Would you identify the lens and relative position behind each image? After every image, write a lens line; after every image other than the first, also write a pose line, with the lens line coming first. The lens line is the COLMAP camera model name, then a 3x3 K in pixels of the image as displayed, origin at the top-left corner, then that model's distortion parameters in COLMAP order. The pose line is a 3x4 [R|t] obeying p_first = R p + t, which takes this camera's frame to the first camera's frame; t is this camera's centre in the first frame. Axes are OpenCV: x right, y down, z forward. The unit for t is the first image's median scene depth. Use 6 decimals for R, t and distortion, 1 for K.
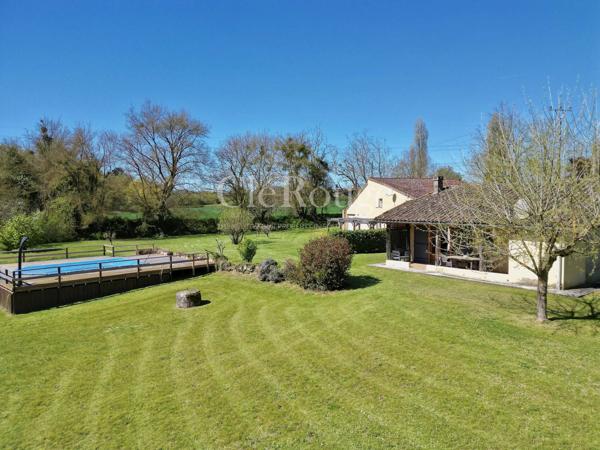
lens RADIAL K [[411.0, 0, 300.0], [0, 411.0, 225.0], [0, 0, 1]] dist [0.078871, -0.100286]
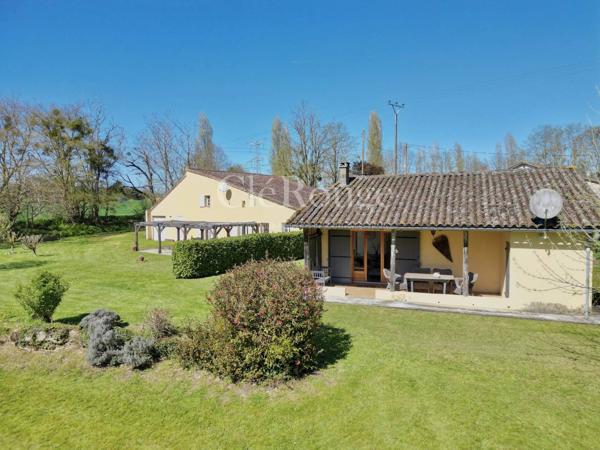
lens RADIAL K [[411.0, 0, 300.0], [0, 411.0, 225.0], [0, 0, 1]] dist [0.078871, -0.100286]
pose [[0.851255, -0.026161, 0.524100, -0.066482], [0.027139, 0.999615, 0.005818, -0.007556], [-0.524050, 0.009271, 0.851637, 0.235773]]
